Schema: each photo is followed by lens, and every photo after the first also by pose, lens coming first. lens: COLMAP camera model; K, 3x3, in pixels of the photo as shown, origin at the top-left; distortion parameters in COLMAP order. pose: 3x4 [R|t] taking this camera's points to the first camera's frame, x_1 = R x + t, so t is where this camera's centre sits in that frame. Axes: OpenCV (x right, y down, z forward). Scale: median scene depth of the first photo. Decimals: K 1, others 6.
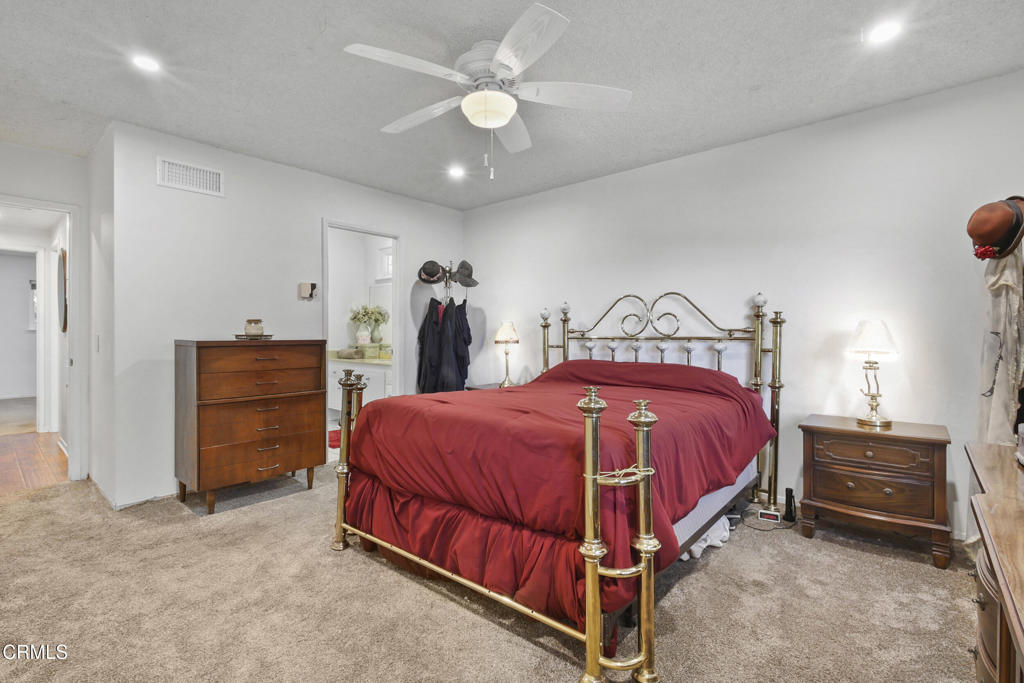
lens RADIAL K [[476.2, 0, 508.8], [0, 476.2, 337.5], [0, 0, 1]] dist [-0.002528, -0.000331]
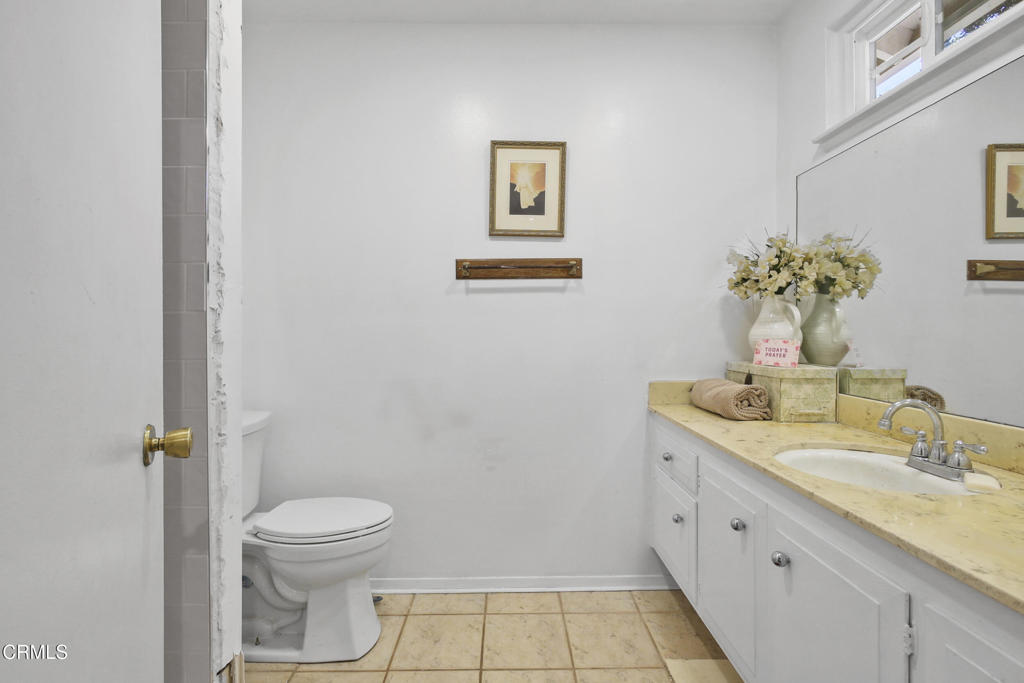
lens RADIAL K [[476.2, 0, 511.3], [0, 476.2, 333.8], [0, 0, 1]] dist [-0.002528, -0.000331]
pose [[0.656050, -0.007177, -0.754684, -0.189805], [0.001279, 0.999964, -0.008398, -0.004153], [0.754717, 0.004544, 0.656035, 0.684957]]
